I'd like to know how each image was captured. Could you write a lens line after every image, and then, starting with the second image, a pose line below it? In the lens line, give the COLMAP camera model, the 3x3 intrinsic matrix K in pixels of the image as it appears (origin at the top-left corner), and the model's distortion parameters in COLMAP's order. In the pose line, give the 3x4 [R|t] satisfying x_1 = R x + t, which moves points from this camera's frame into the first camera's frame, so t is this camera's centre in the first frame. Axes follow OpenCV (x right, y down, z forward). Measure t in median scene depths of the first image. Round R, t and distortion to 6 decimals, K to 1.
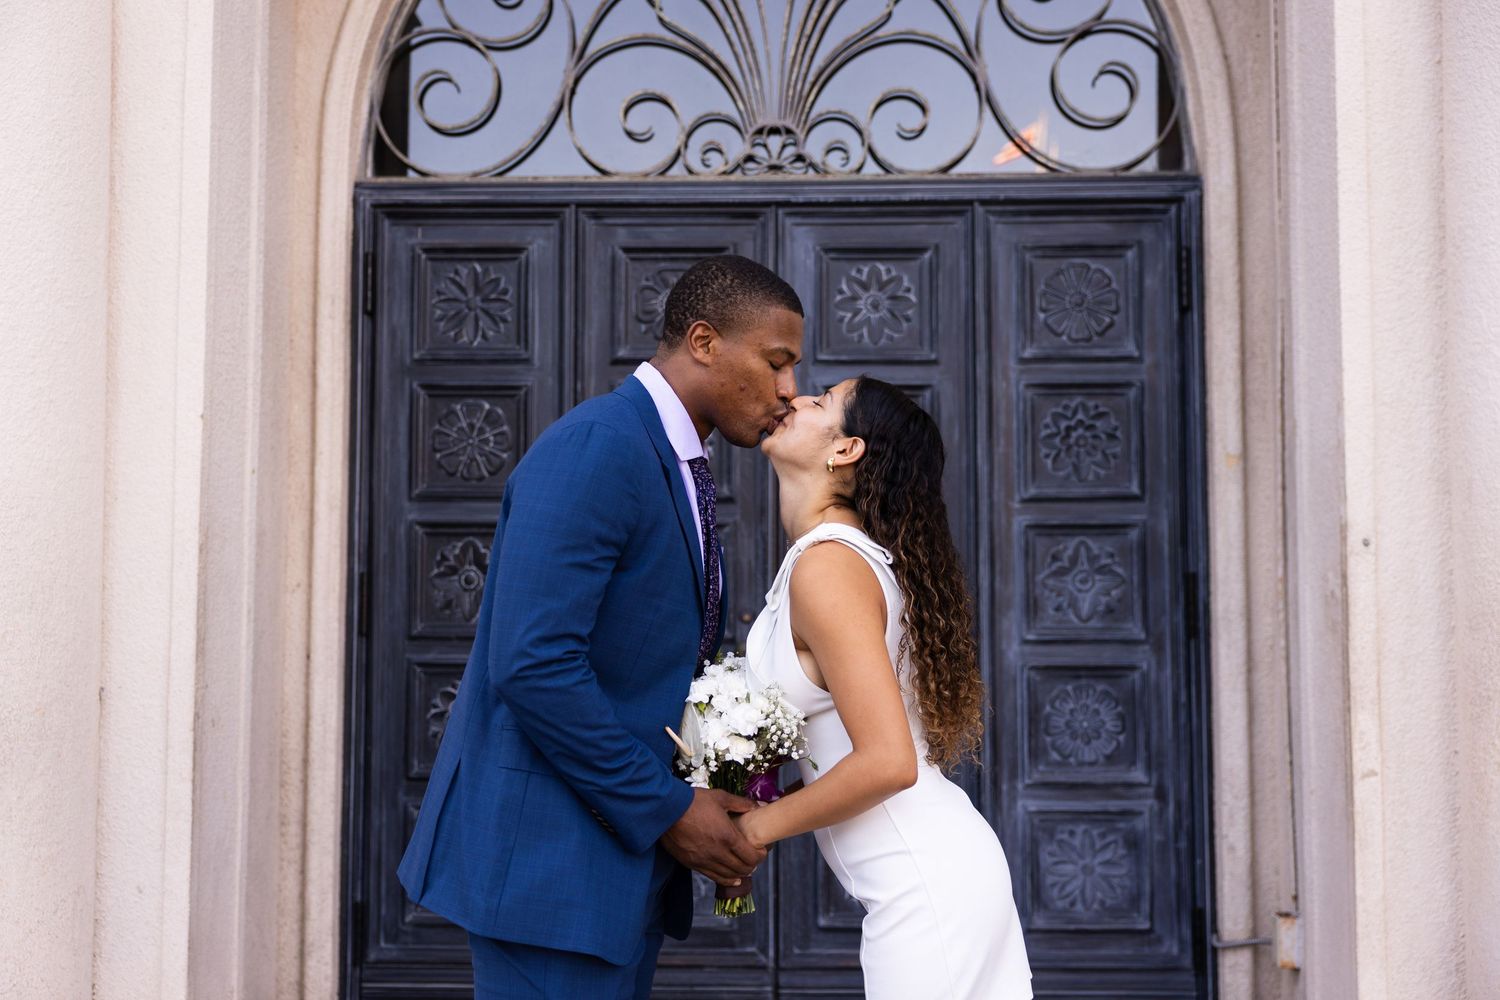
lens RADIAL K [[1878.2, 0, 741.4], [0, 1878.2, 490.7], [0, 0, 1]] dist [0.068371, 0.000000]
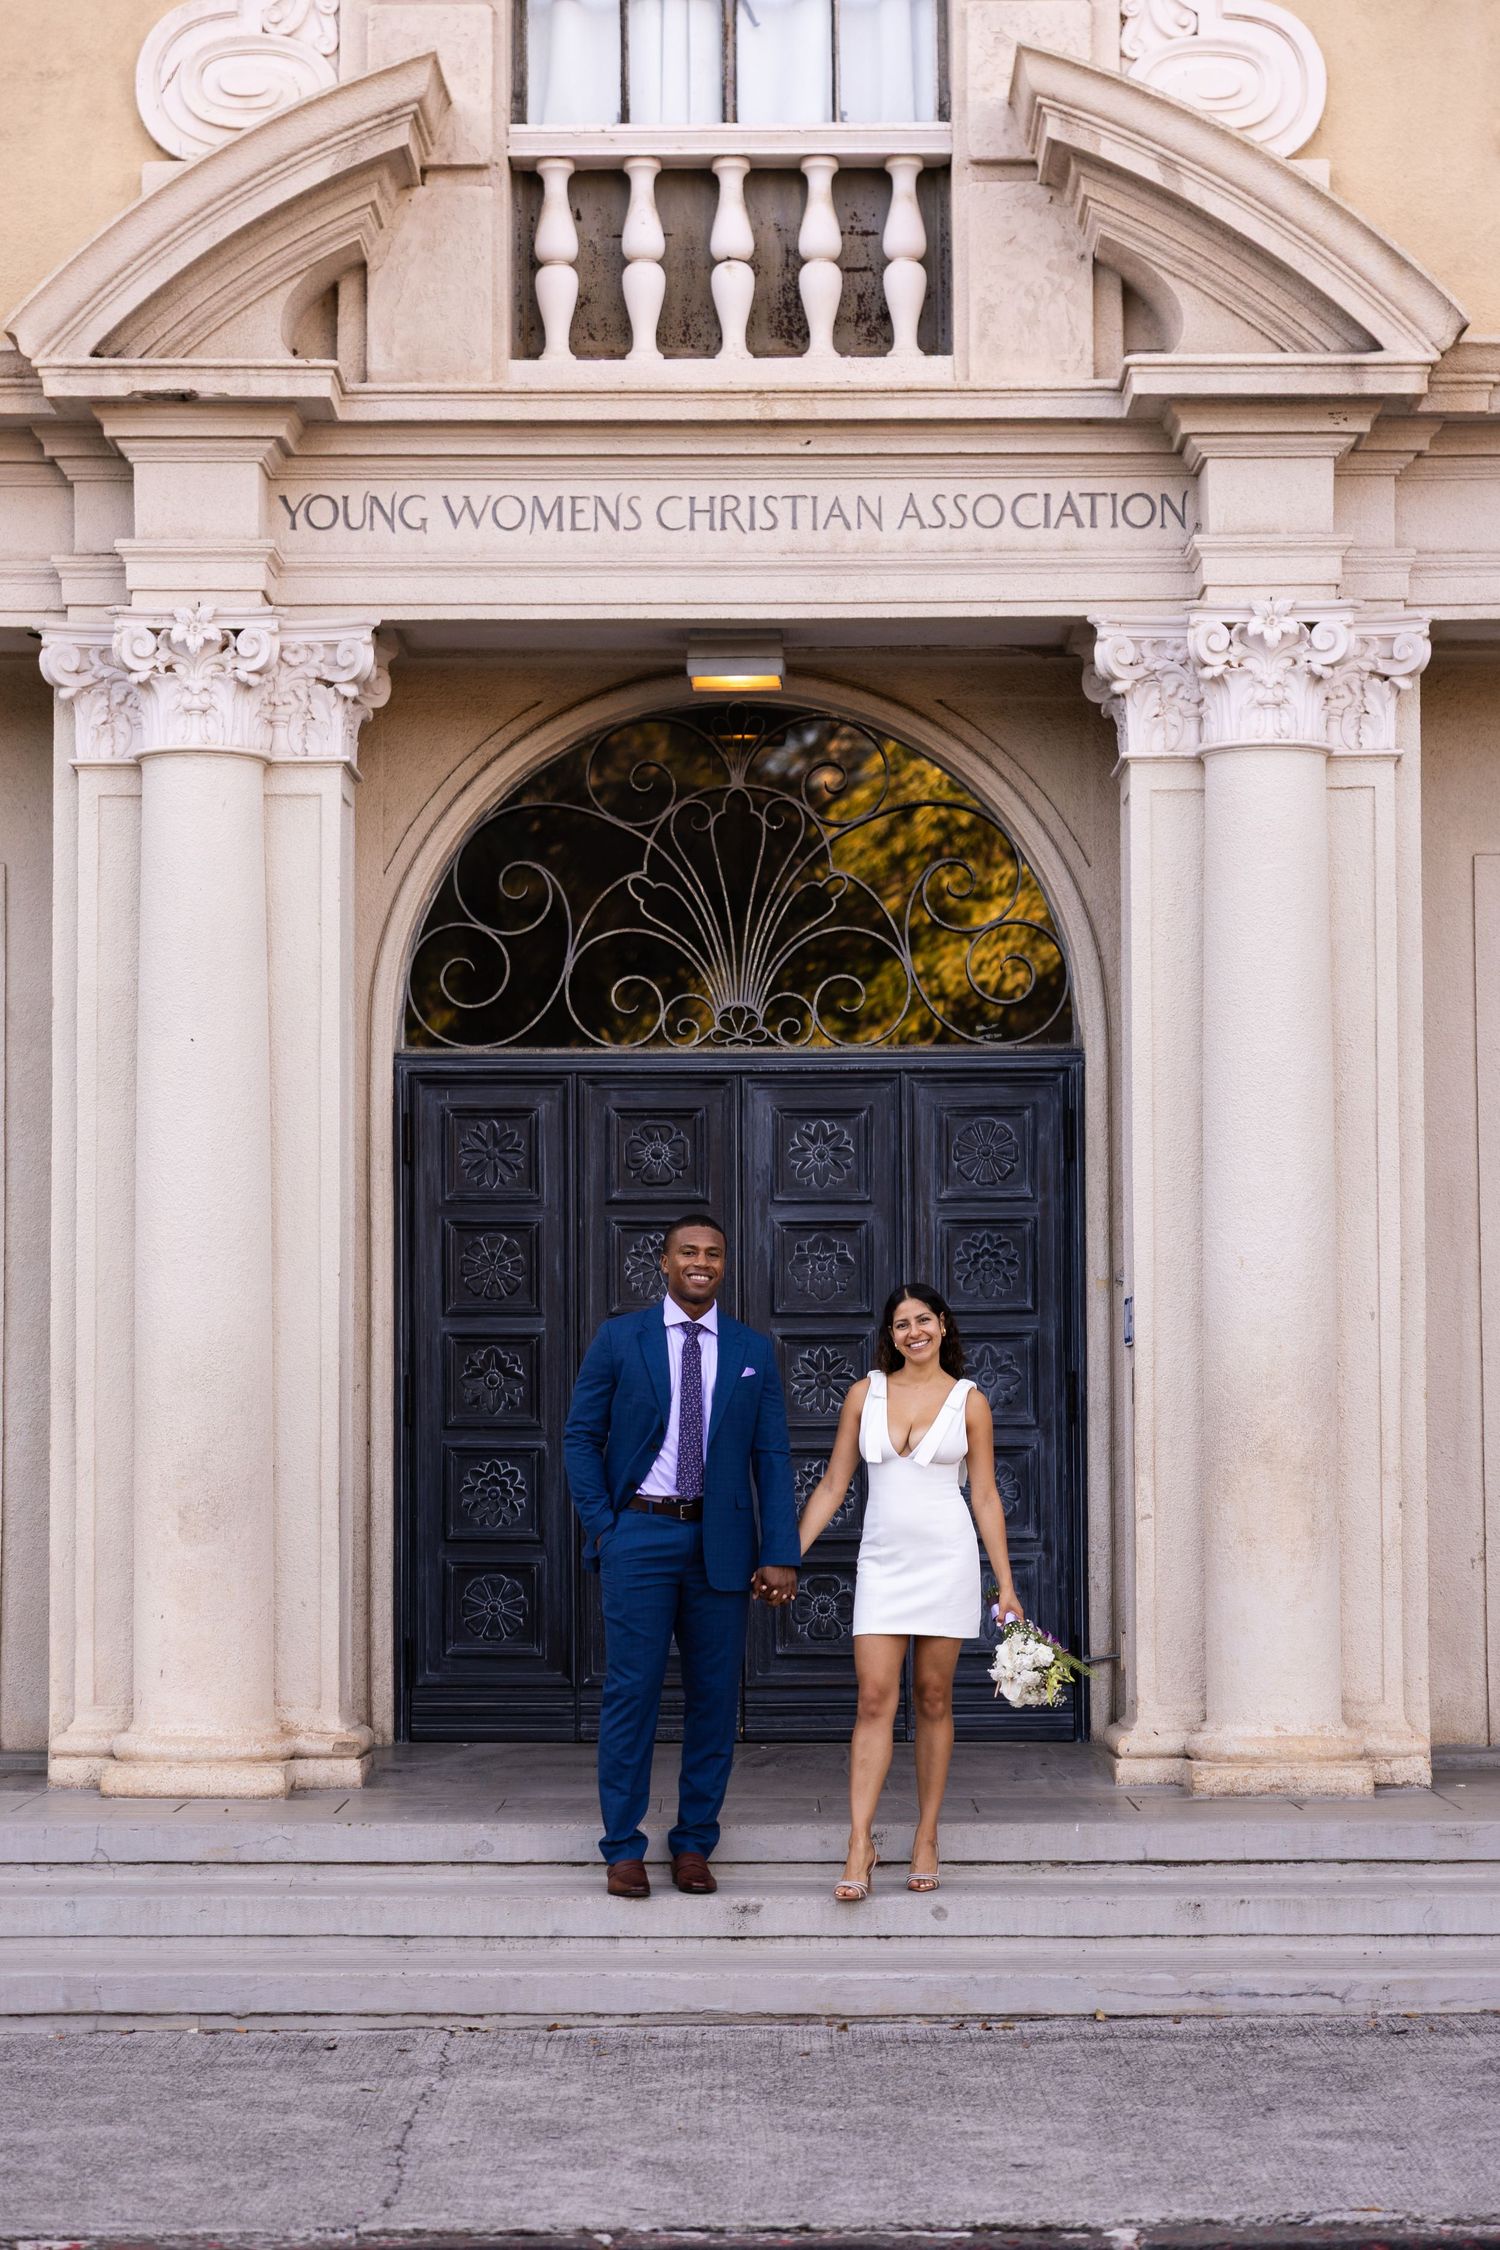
lens RADIAL K [[5014.3, 0, 755.0], [0, 5014.3, 1126.8], [0, 0, 1]] dist [-0.031138, 0.000000]
pose [[0.999567, -0.004832, 0.029021, -0.067311], [0.004070, 0.999647, 0.026255, -0.204077], [-0.029138, -0.026125, 0.999234, -2.282056]]
